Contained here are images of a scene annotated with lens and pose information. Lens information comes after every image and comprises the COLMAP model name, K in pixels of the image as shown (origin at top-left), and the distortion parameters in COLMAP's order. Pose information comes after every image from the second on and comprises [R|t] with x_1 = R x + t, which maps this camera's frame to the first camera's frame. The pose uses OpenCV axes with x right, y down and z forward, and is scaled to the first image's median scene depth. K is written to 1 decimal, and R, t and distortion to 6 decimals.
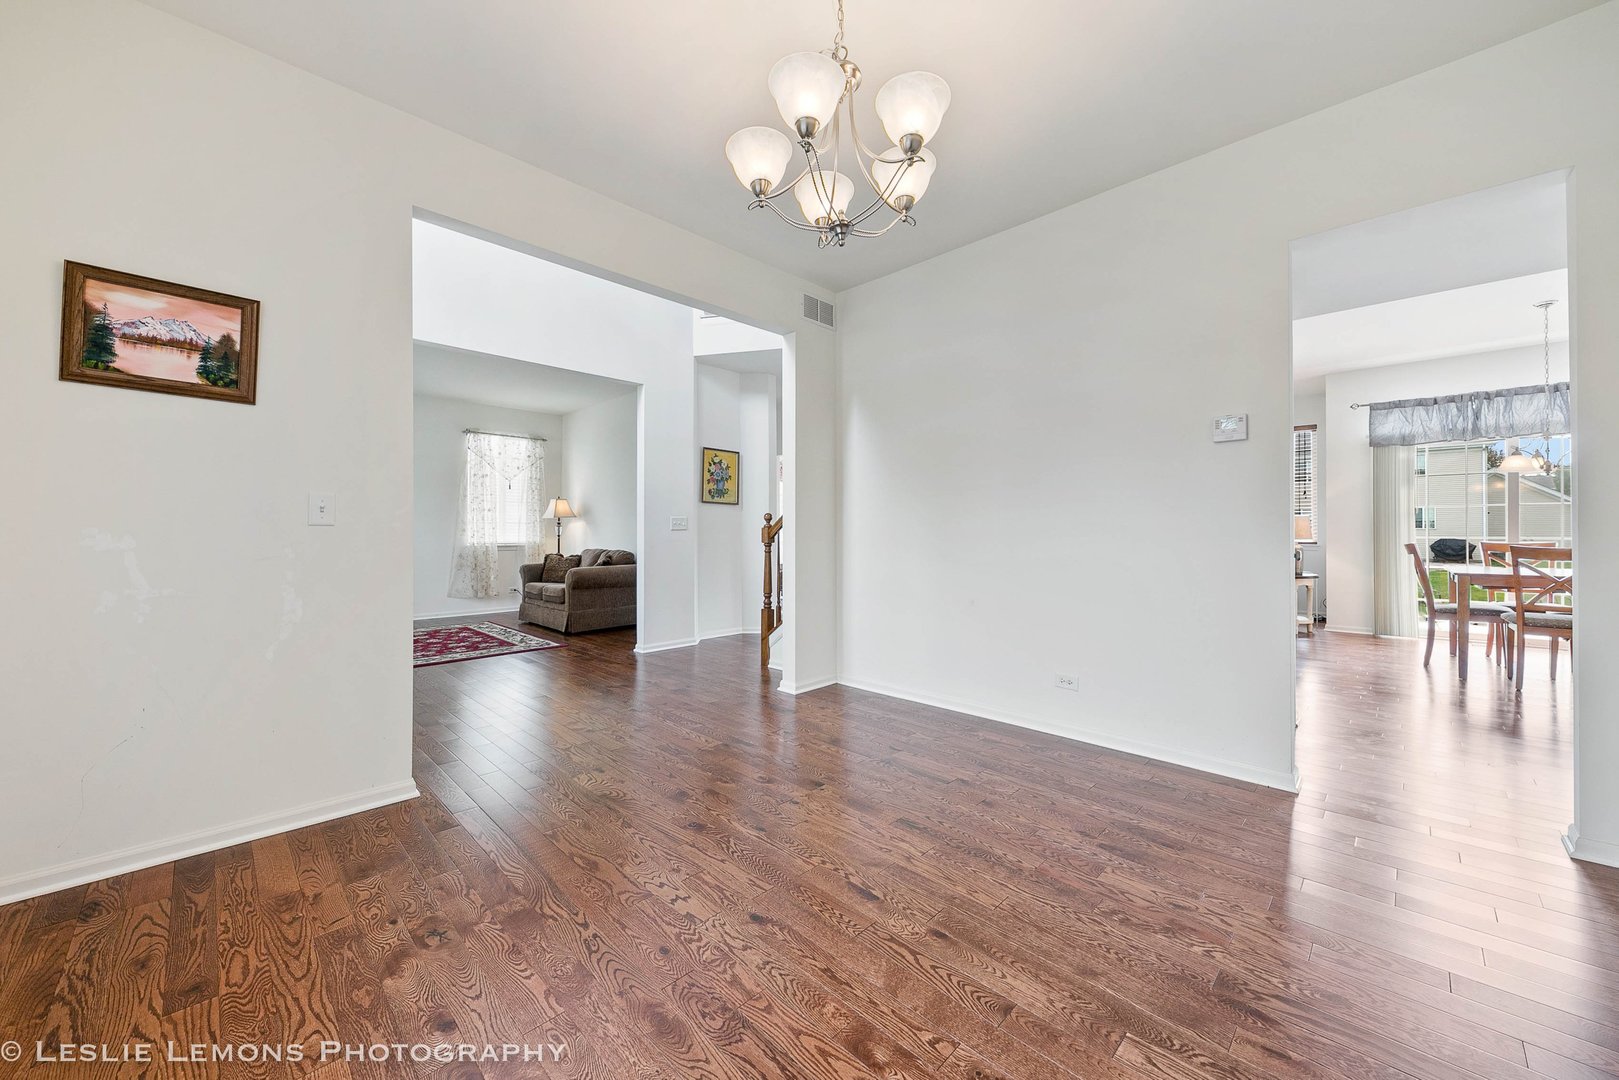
lens RADIAL K [[606.6, 0, 809.5], [0, 606.6, 540.0], [0, 0, 1]] dist [-0.010548, -0.000237]
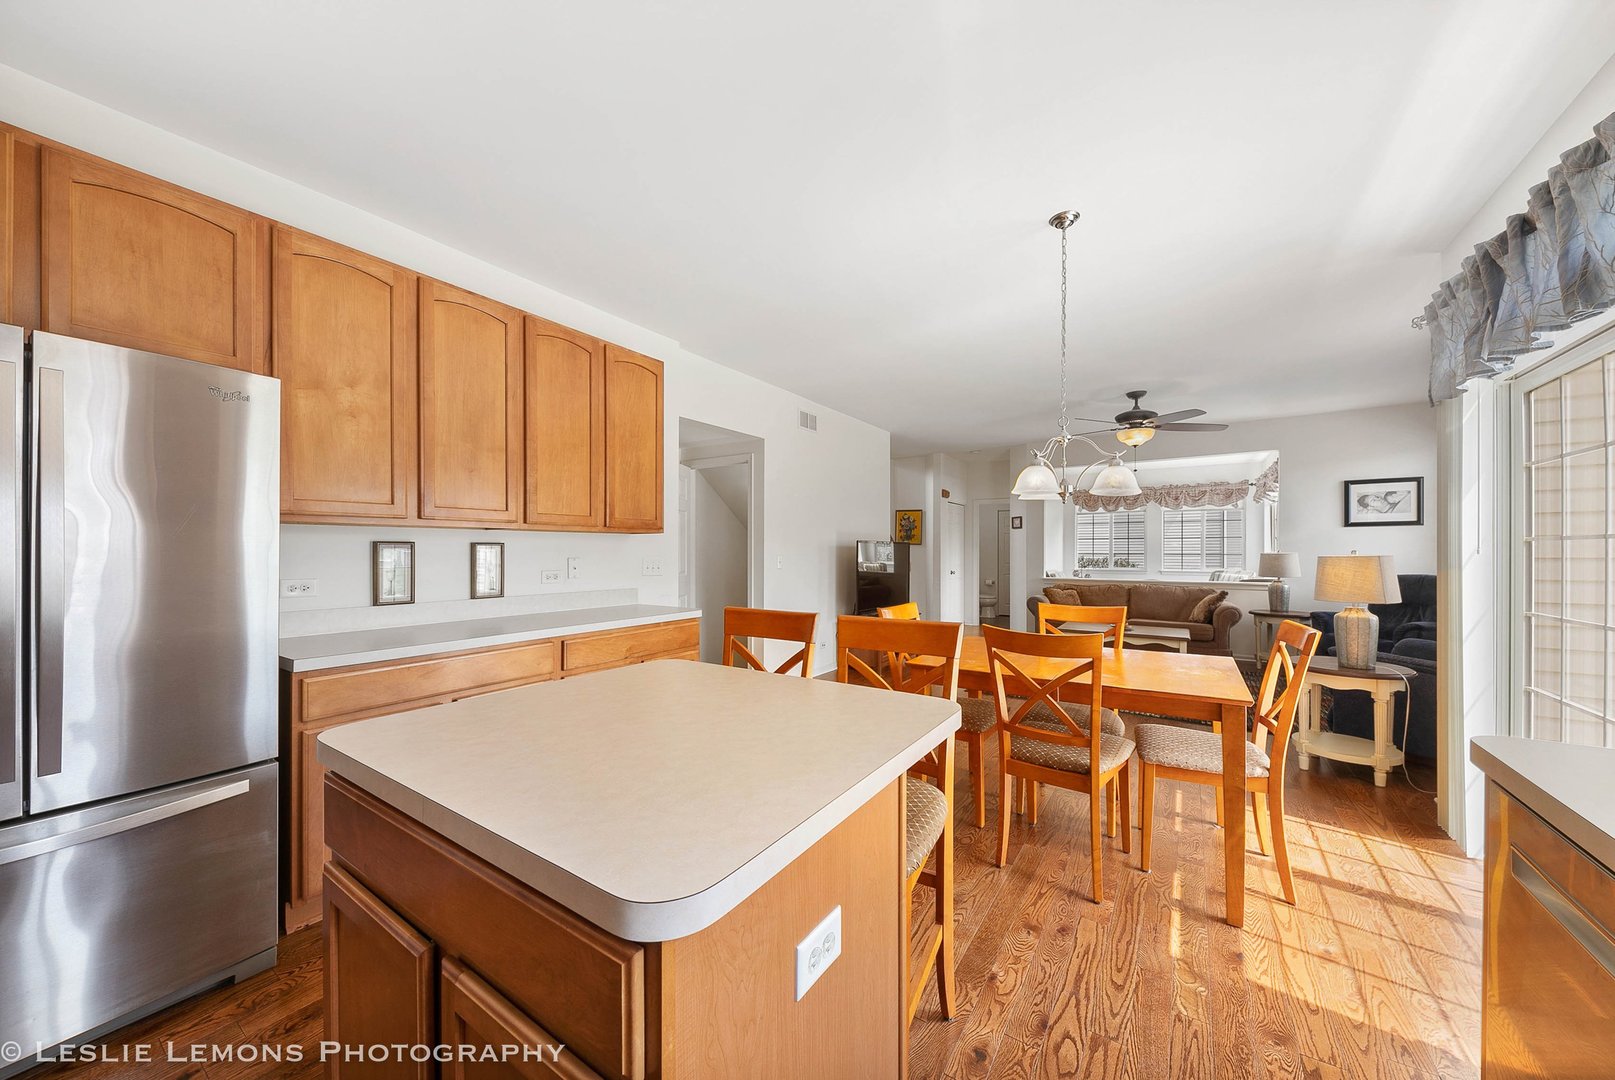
lens RADIAL K [[562.9, 0, 809.2], [0, 562.9, 548.2], [0, 0, 1]] dist [0.025583, -0.012847]
pose [[0.198480, -0.001306, -0.980104, 1.257134], [-0.010875, 0.999935, -0.003535, -0.041735], [0.980045, 0.011361, 0.198453, 0.456784]]
